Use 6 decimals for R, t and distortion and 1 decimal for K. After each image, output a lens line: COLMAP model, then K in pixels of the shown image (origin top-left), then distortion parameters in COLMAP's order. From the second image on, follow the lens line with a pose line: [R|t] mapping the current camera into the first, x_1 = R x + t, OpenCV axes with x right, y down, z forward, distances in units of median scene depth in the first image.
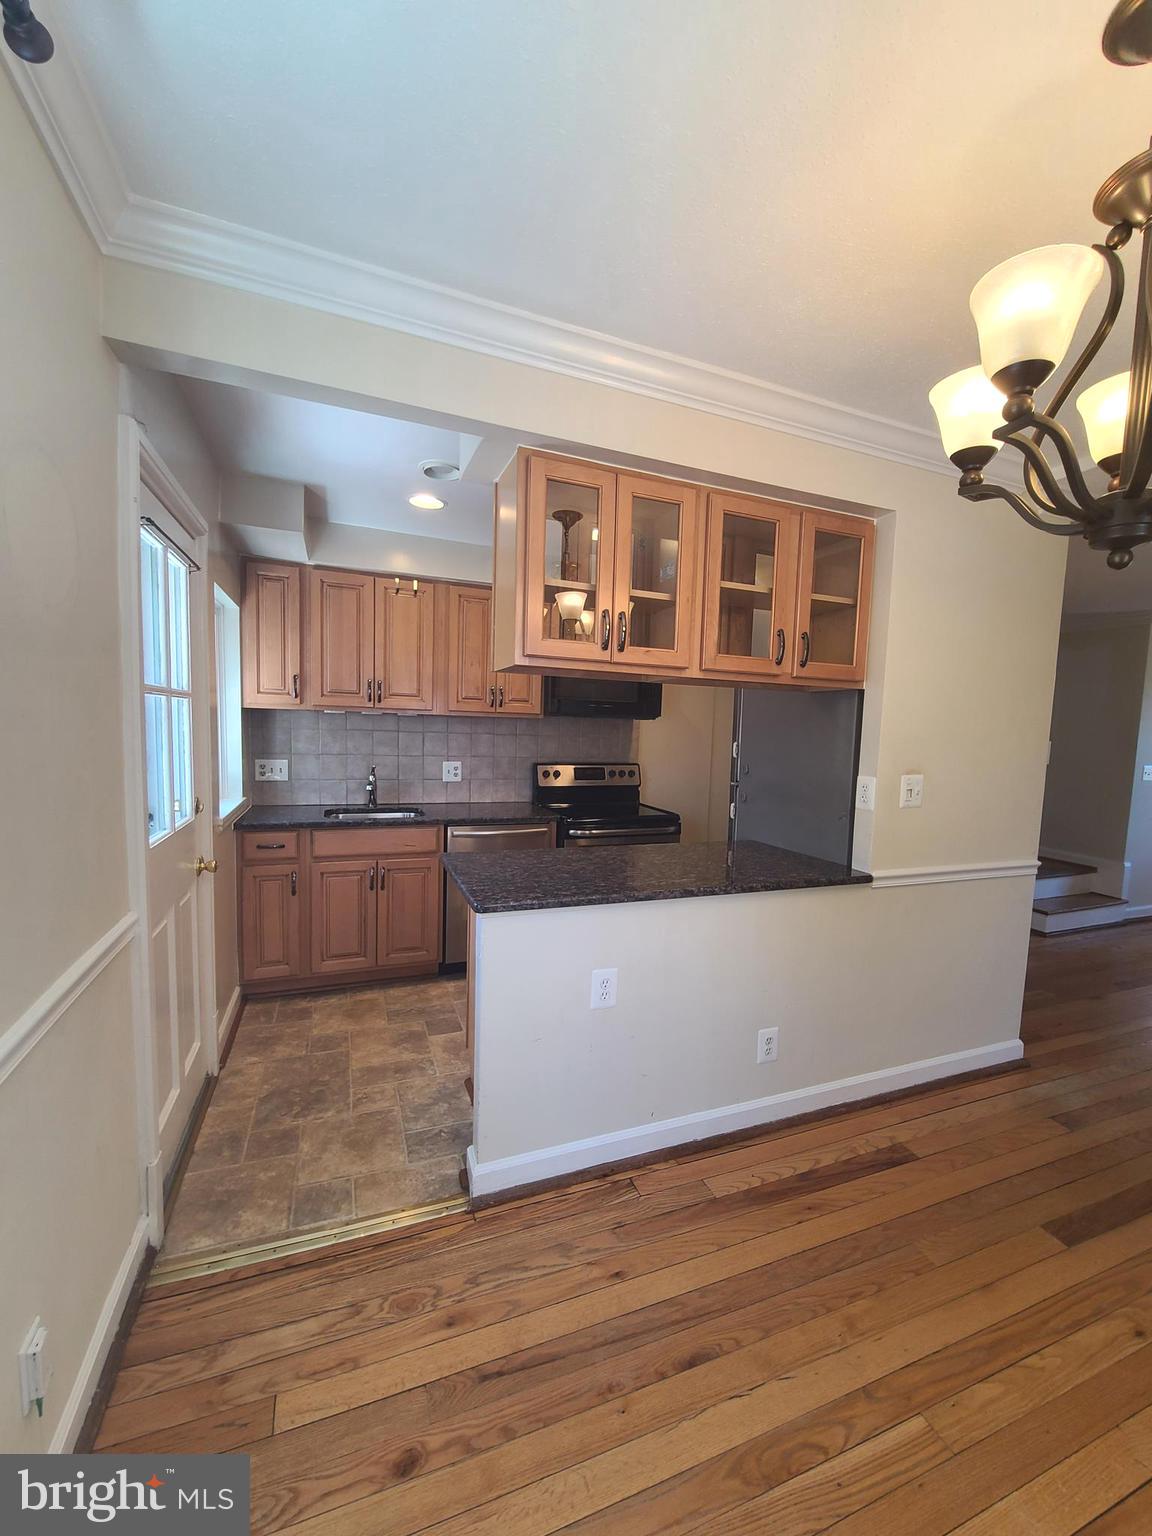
lens RADIAL K [[624.7, 0, 588.1], [0, 624.7, 780.1], [0, 0, 1]] dist [-0.001459, -0.001122]
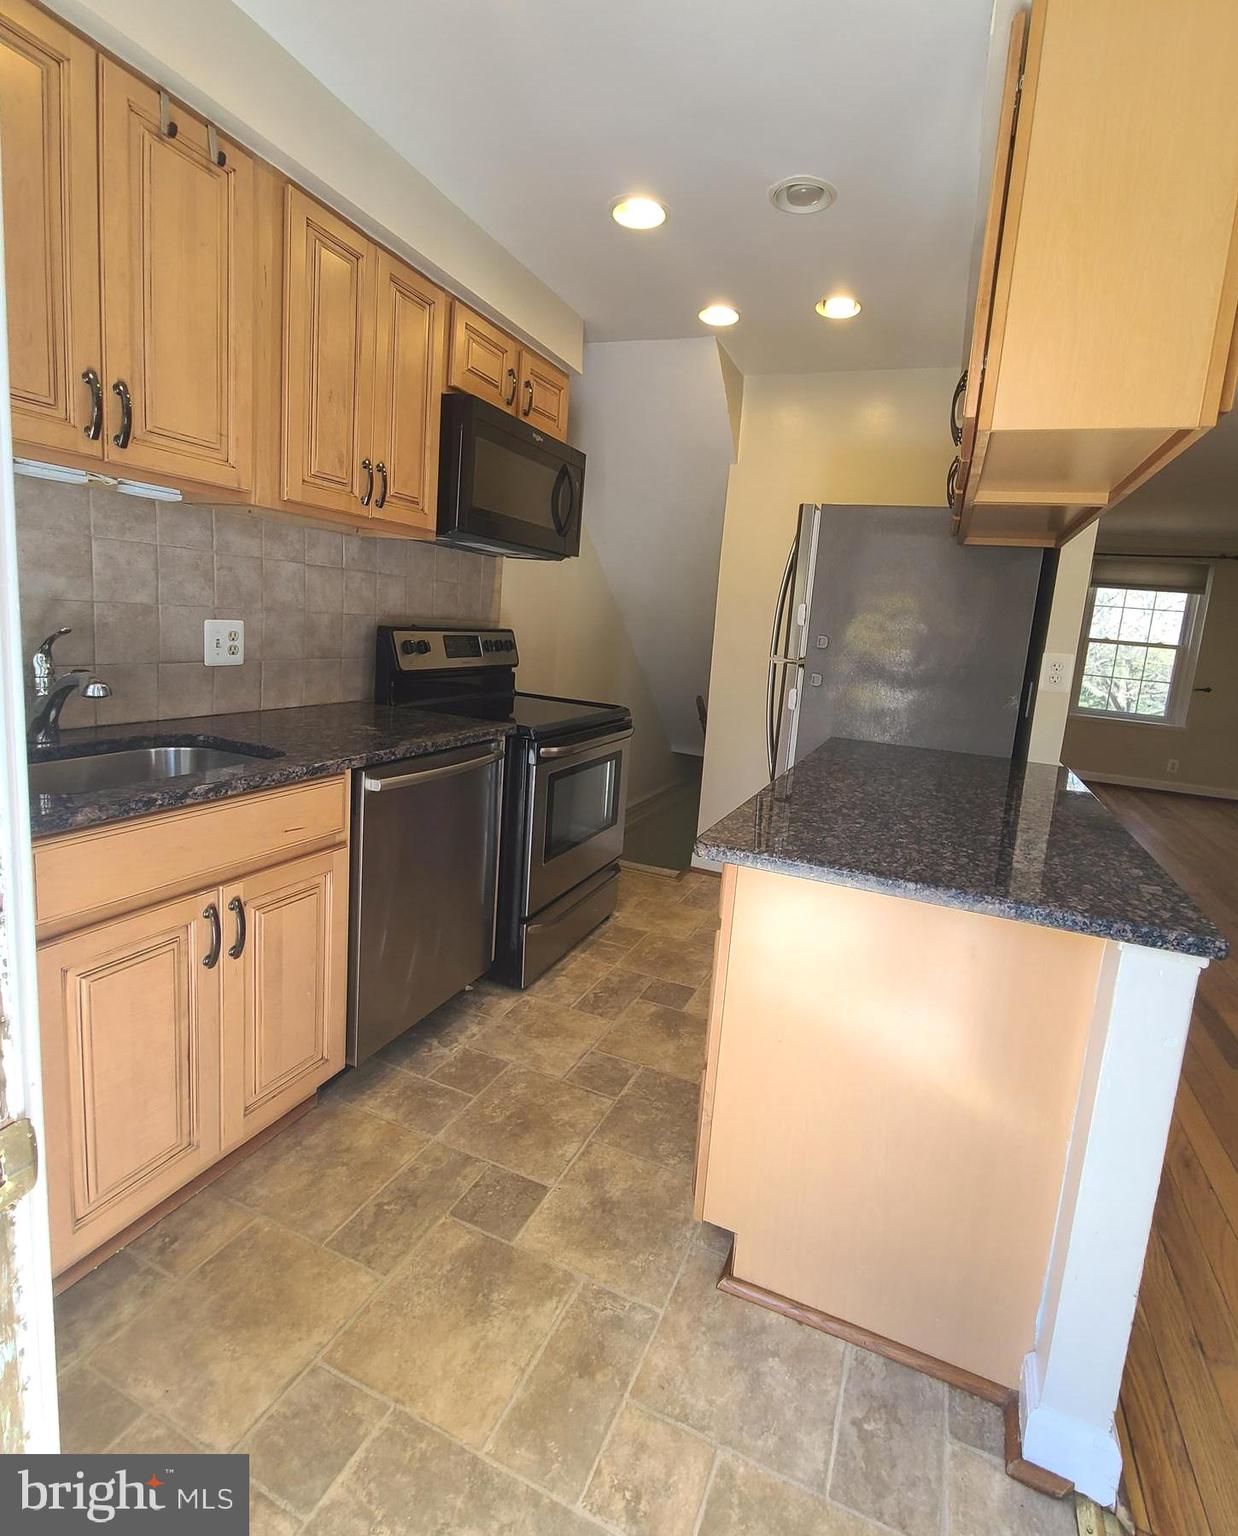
lens RADIAL K [[716.5, 0, 672.2], [0, 716.5, 720.5], [0, 0, 1]] dist [0.001359, 0.000371]
pose [[0.679634, -0.078306, 0.729360, -0.433679], [0.003886, 0.994656, 0.103167, -0.011594], [-0.733541, -0.067282, 0.676306, 0.492130]]
